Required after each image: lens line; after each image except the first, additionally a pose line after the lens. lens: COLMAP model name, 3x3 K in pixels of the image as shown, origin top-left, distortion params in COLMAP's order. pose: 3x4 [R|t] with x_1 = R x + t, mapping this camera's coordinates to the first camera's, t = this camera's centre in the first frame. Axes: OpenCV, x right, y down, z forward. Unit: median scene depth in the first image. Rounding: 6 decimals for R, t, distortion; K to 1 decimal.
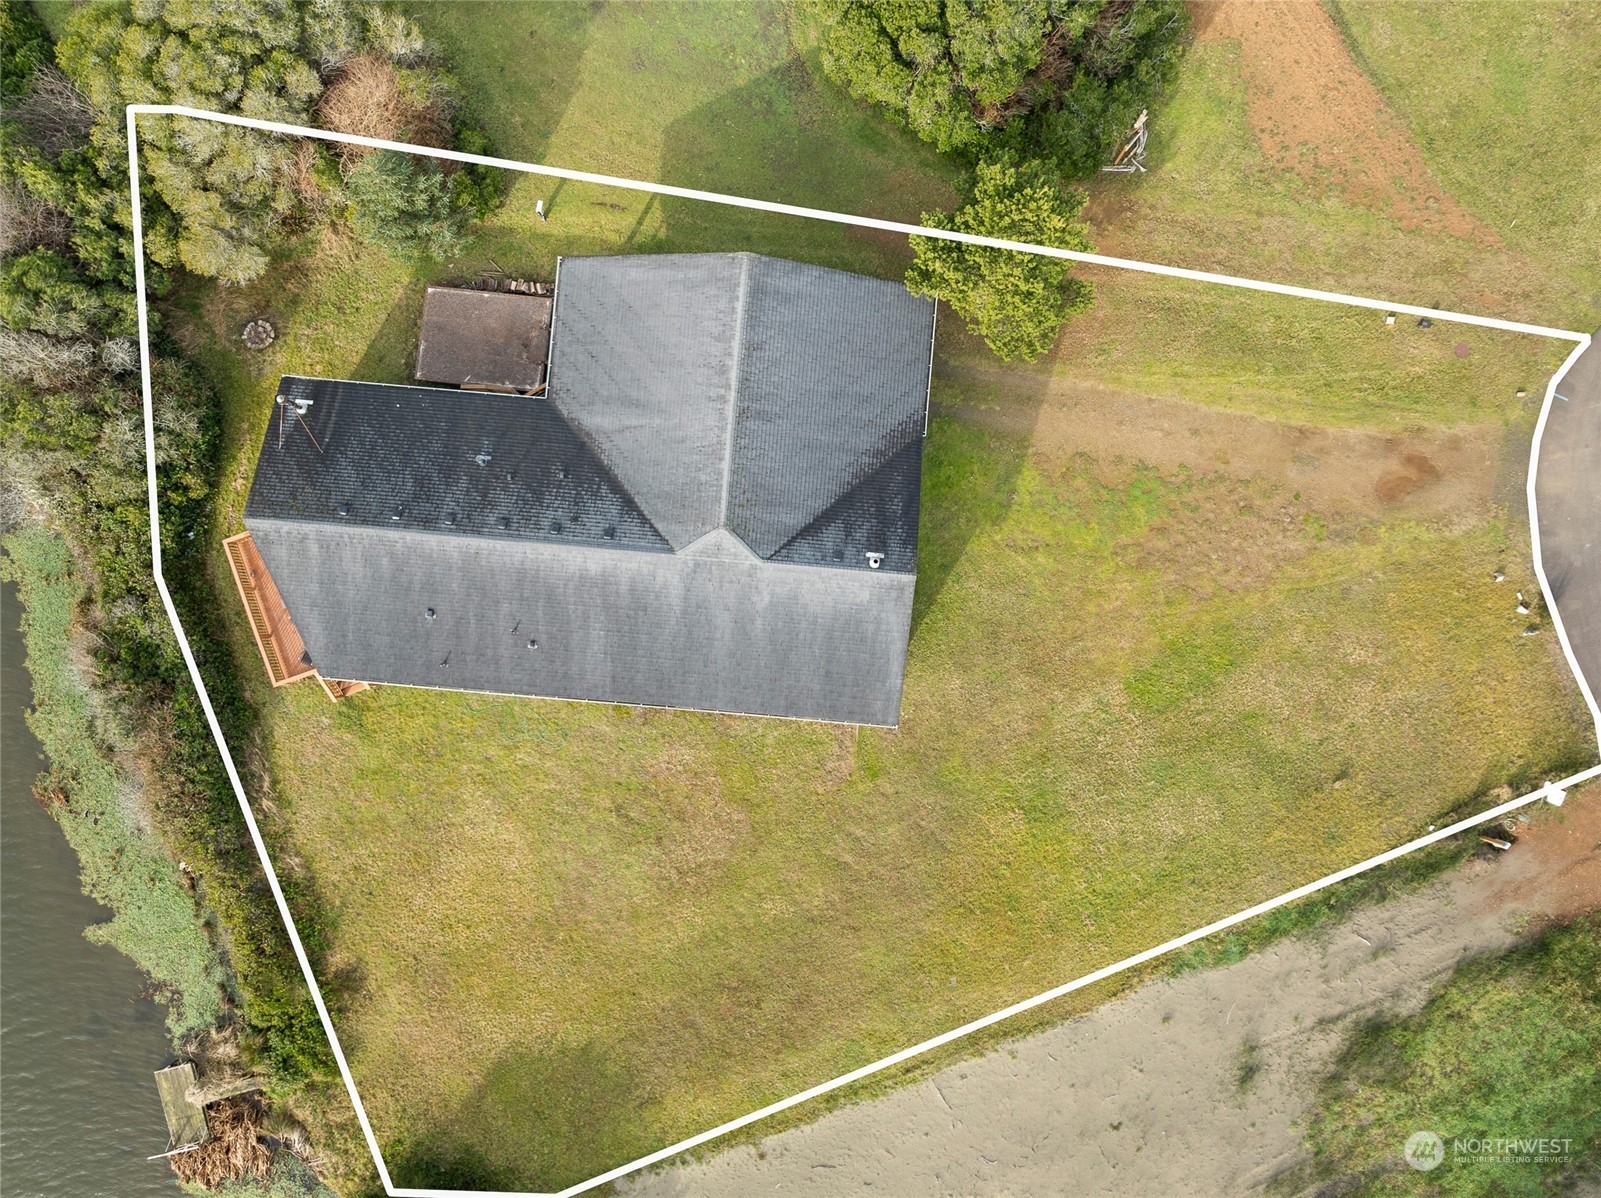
lens RADIAL K [[1135.5, 0, 800.5], [0, 1135.5, 599.0], [0, 0, 1]] dist [-0.034023, -0.001198]
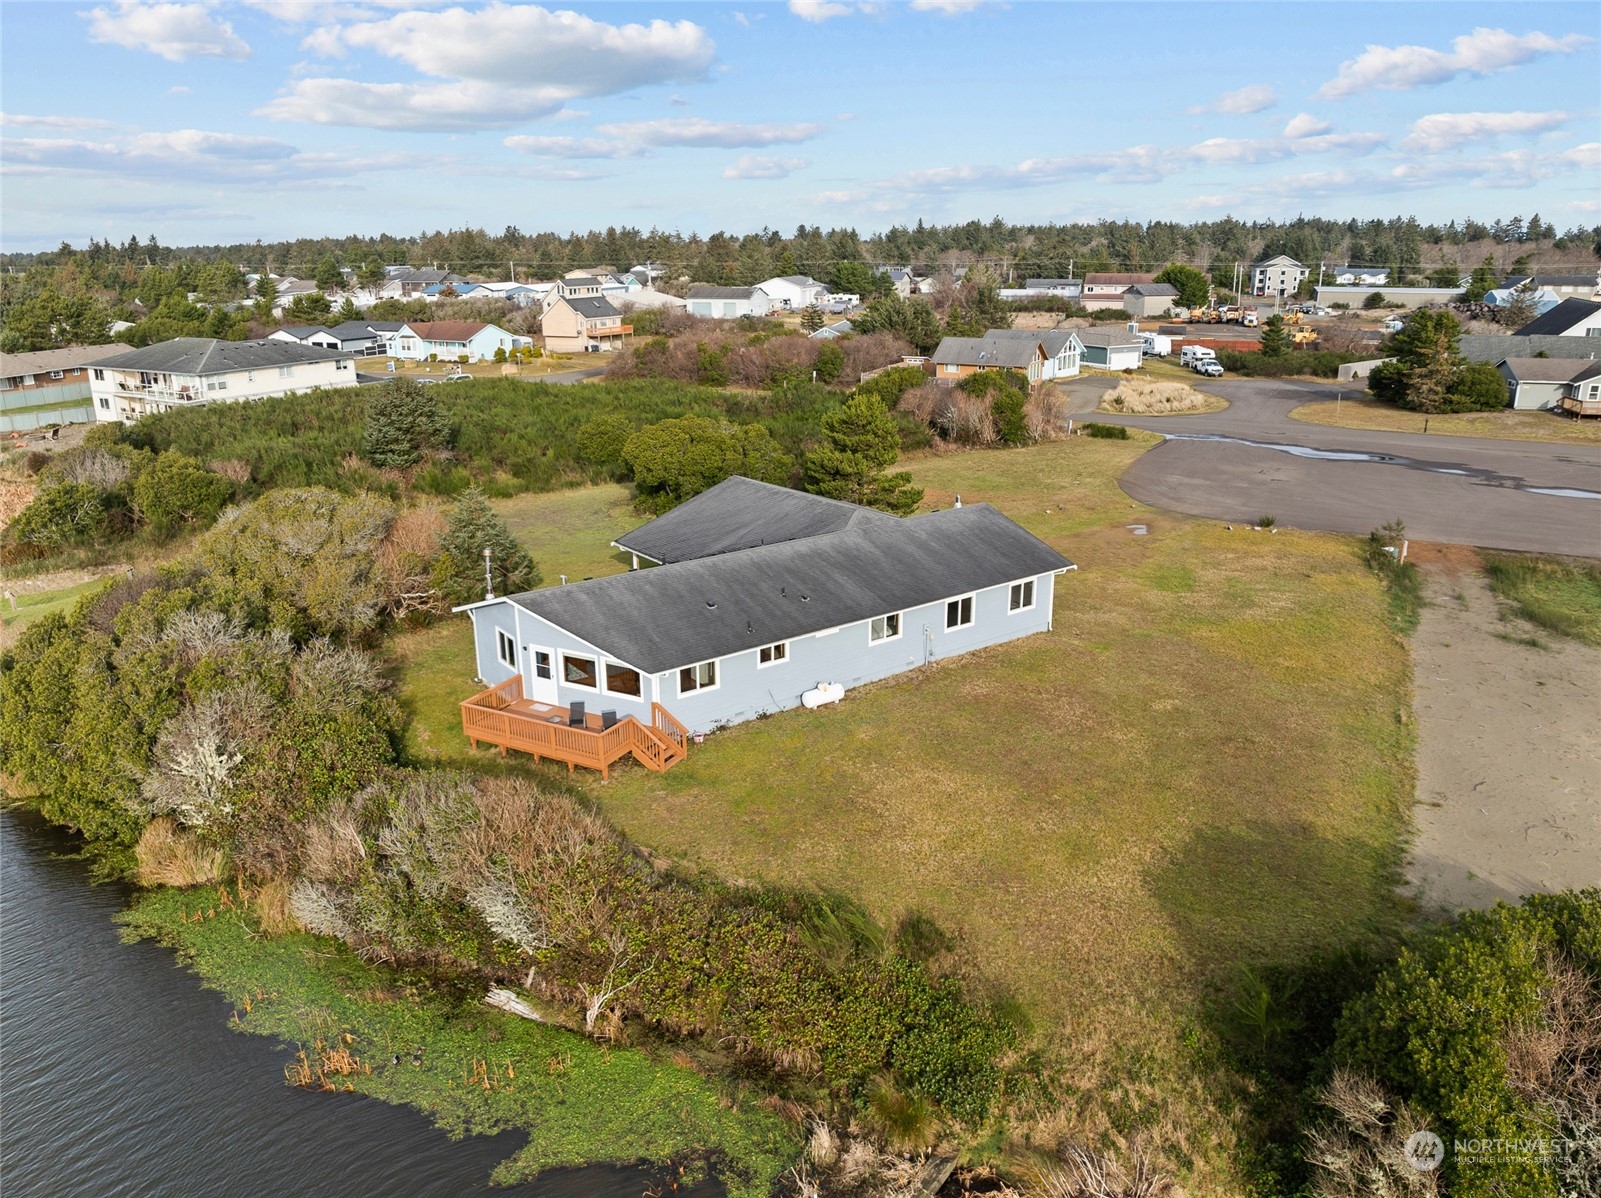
lens RADIAL K [[1135.5, 0, 800.5], [0, 1135.5, 599.0], [0, 0, 1]] dist [-0.034023, -0.001198]
pose [[0.742592, -0.211717, 0.635400, -0.825347], [0.669713, 0.243951, -0.701408, 0.701768], [-0.006507, 0.946395, 0.322946, 0.600348]]
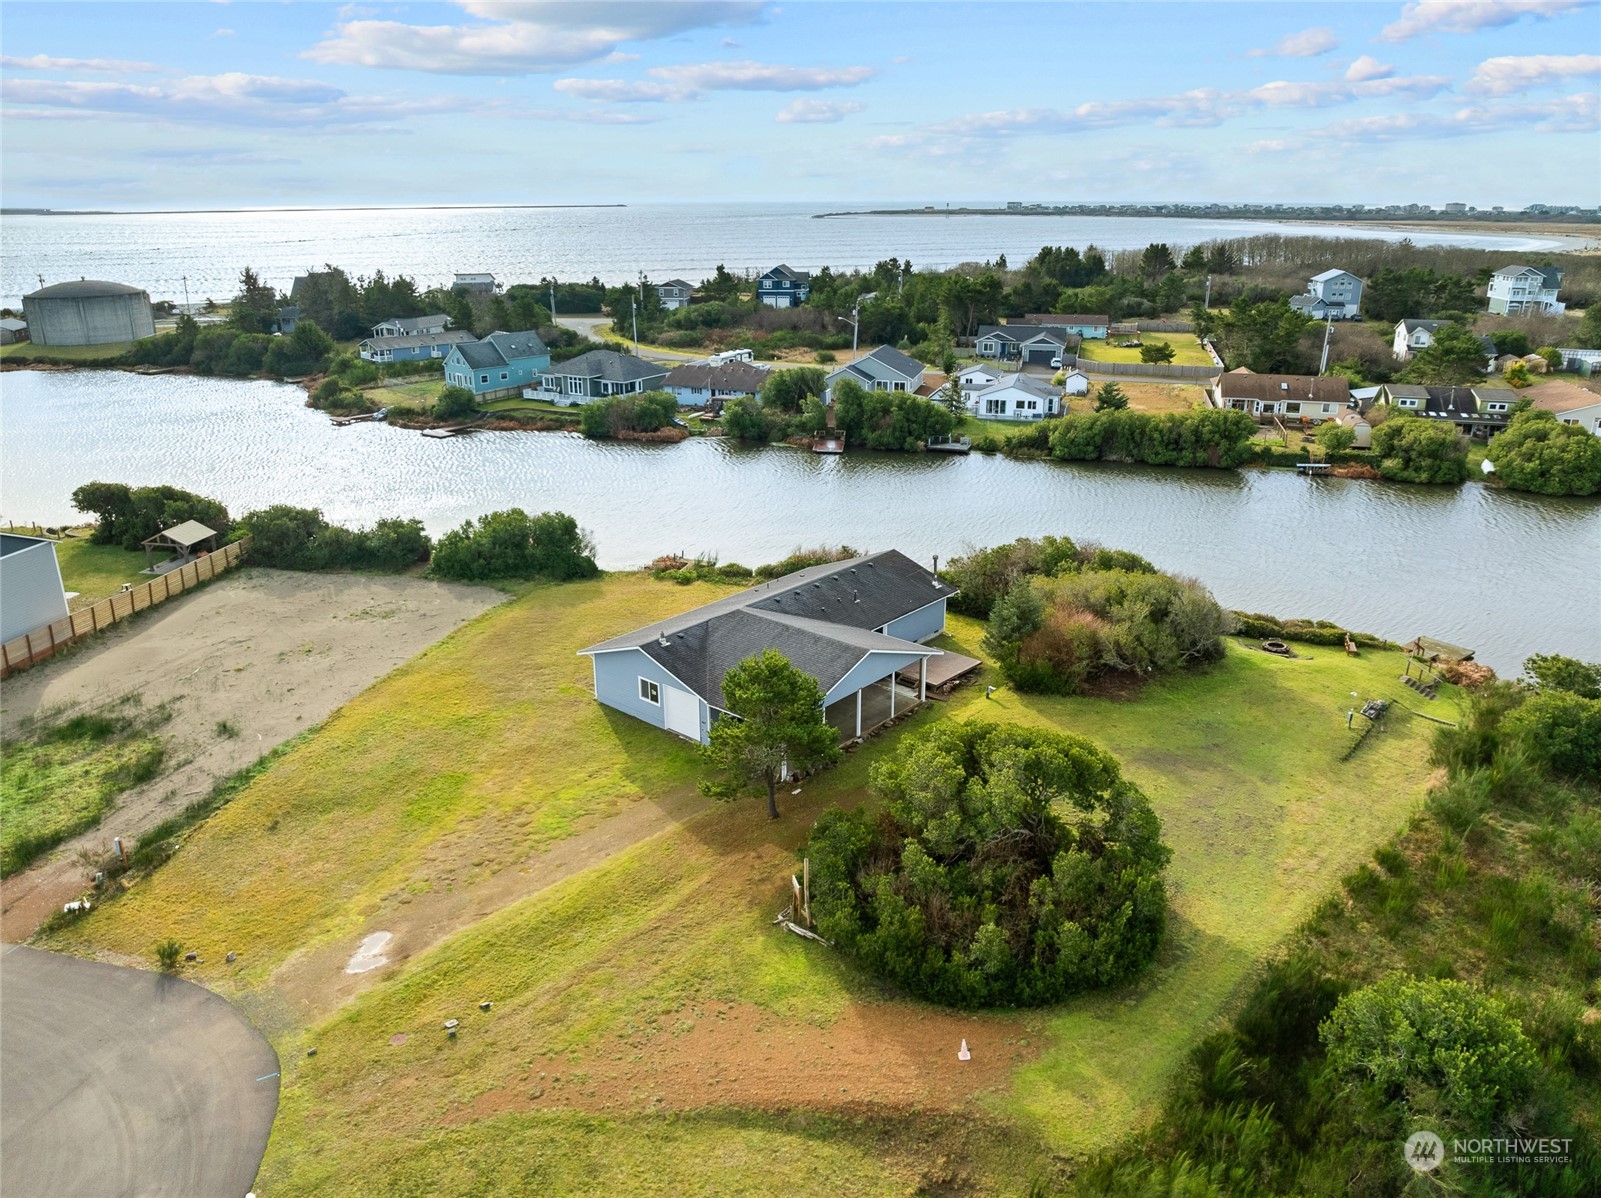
lens RADIAL K [[1135.5, 0, 800.5], [0, 1135.5, 599.0], [0, 0, 1]] dist [-0.034023, -0.001198]
pose [[-0.589612, 0.270456, -0.761060, 1.002429], [-0.807439, -0.174054, 0.563690, -0.936863], [0.019987, 0.946868, 0.321001, 0.395827]]
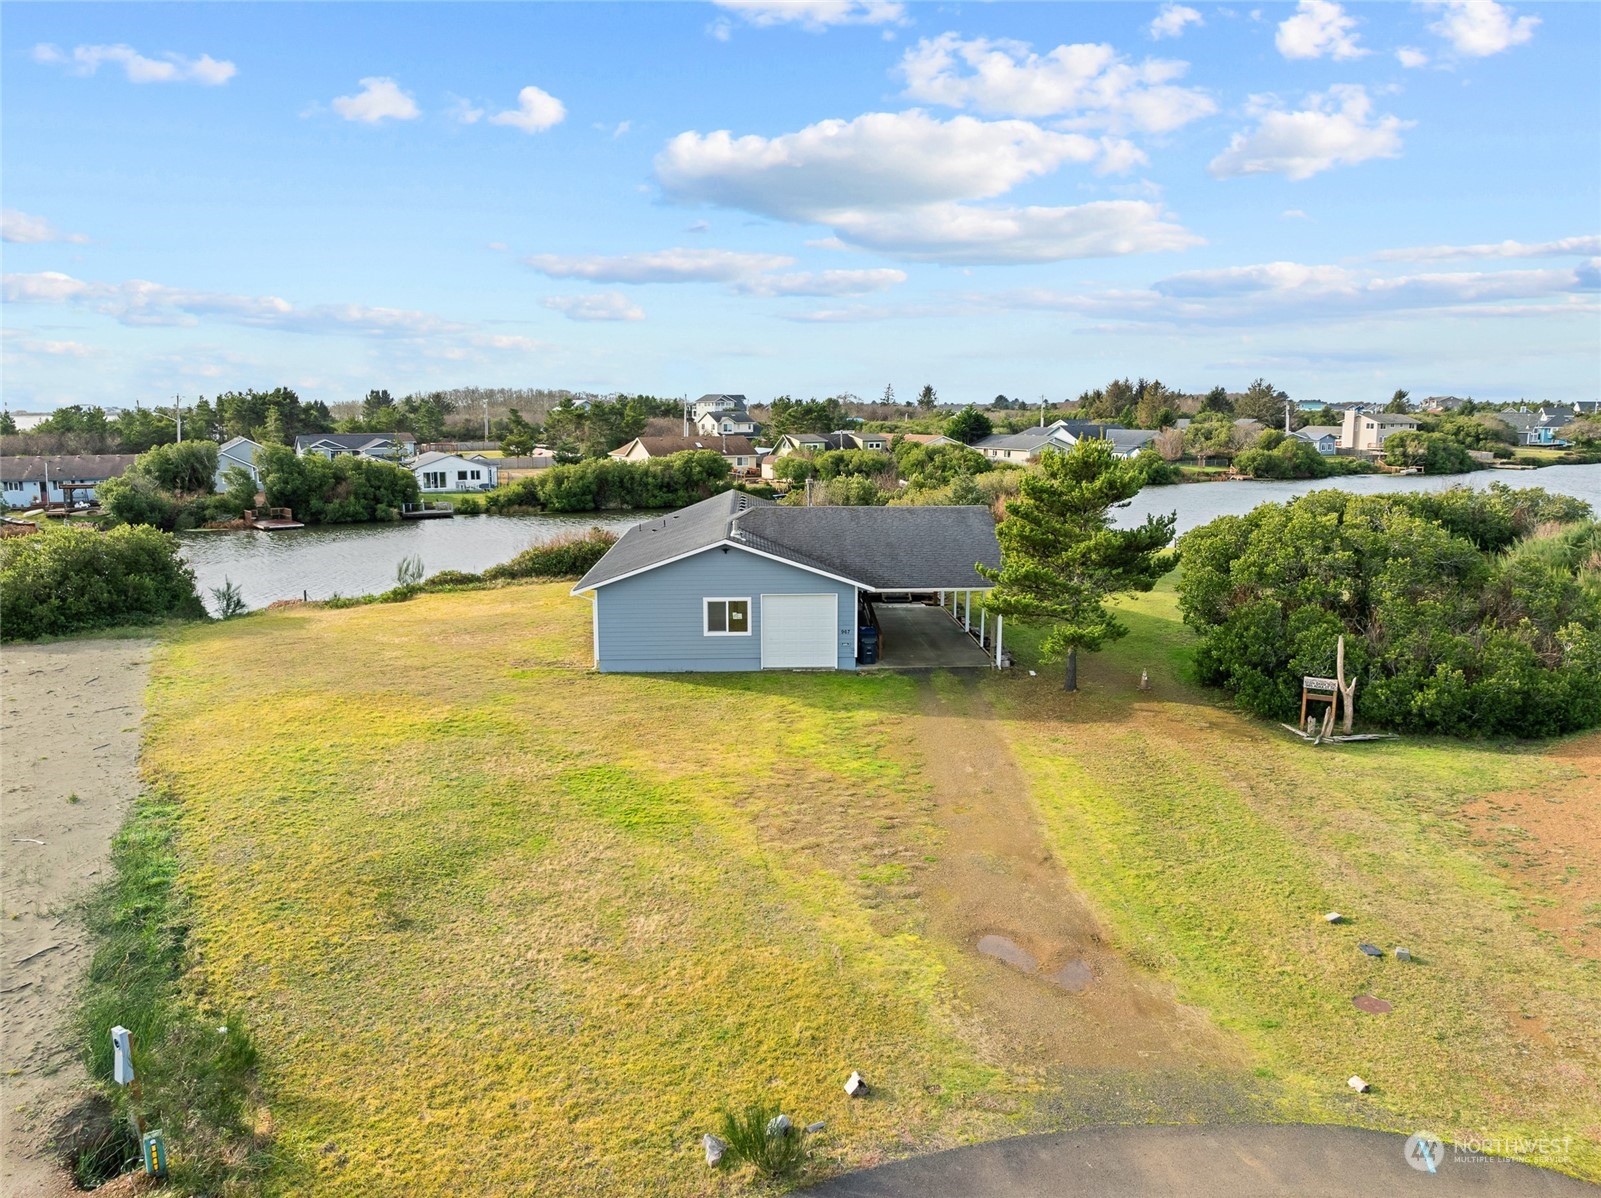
lens RADIAL K [[1135.5, 0, 800.5], [0, 1135.5, 599.0], [0, 0, 1]] dist [-0.034023, -0.001198]
pose [[0.134852, 0.160847, -0.977724, 0.965232], [-0.990582, 0.045485, -0.129143, 0.039615], [0.023699, 0.985931, 0.165466, 0.786640]]
